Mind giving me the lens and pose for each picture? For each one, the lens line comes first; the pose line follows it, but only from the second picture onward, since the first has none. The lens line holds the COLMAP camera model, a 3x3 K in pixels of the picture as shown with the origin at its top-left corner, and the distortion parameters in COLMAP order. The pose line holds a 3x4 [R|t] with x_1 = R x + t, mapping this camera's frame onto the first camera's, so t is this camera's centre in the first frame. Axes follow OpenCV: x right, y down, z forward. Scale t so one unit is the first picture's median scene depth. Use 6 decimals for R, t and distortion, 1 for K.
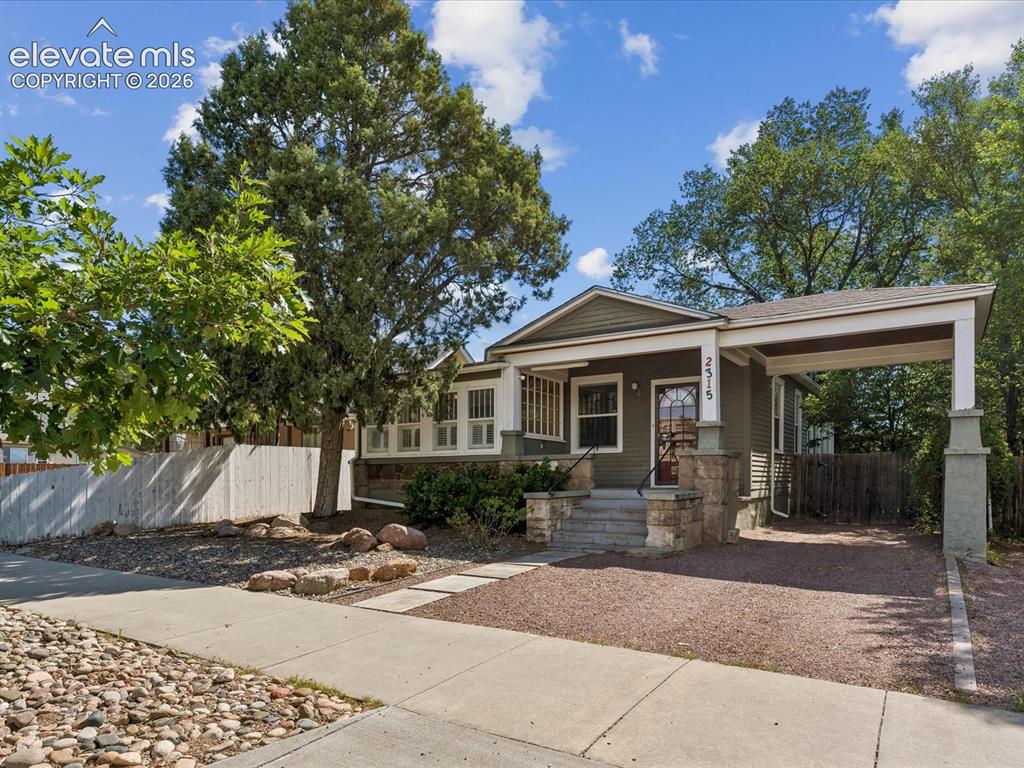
lens RADIAL K [[581.3, 0, 535.1], [0, 581.3, 333.5], [0, 0, 1]] dist [-0.002658, -0.000460]
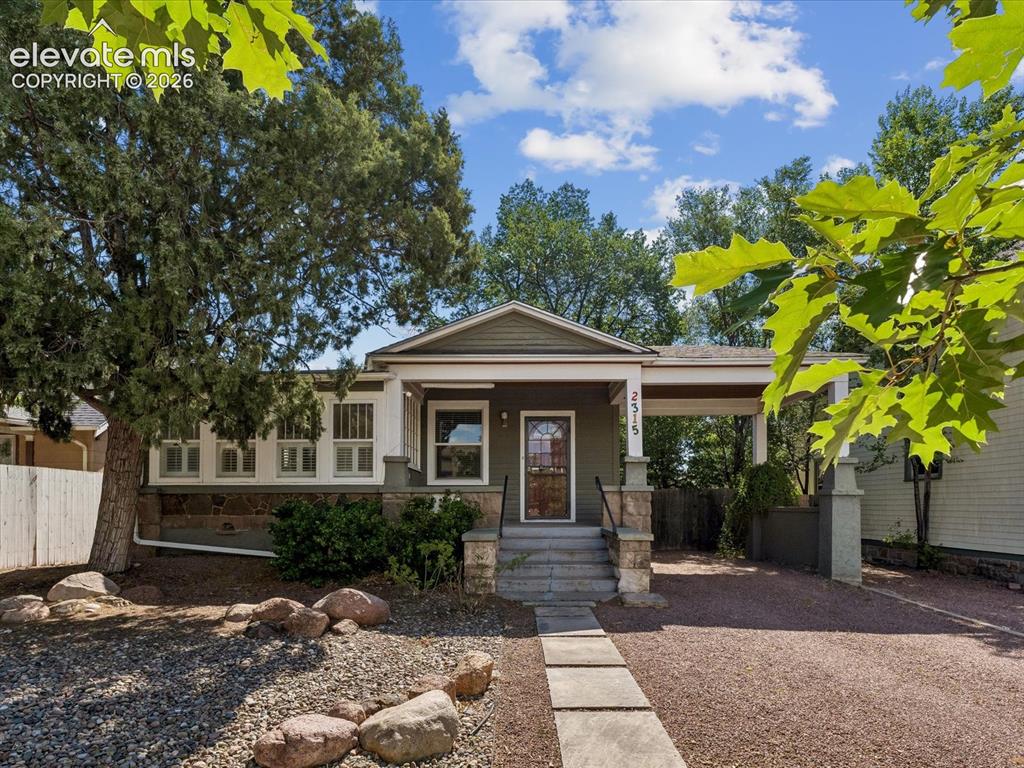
lens RADIAL K [[535.1, 0, 515.2], [0, 535.1, 399.5], [0, 0, 1]] dist [-0.004047, -0.001368]
pose [[0.873515, 0.097030, 0.477029, -0.264353], [-0.120291, 0.992569, 0.018377, 0.053408], [-0.471701, -0.073435, 0.878695, 0.263759]]
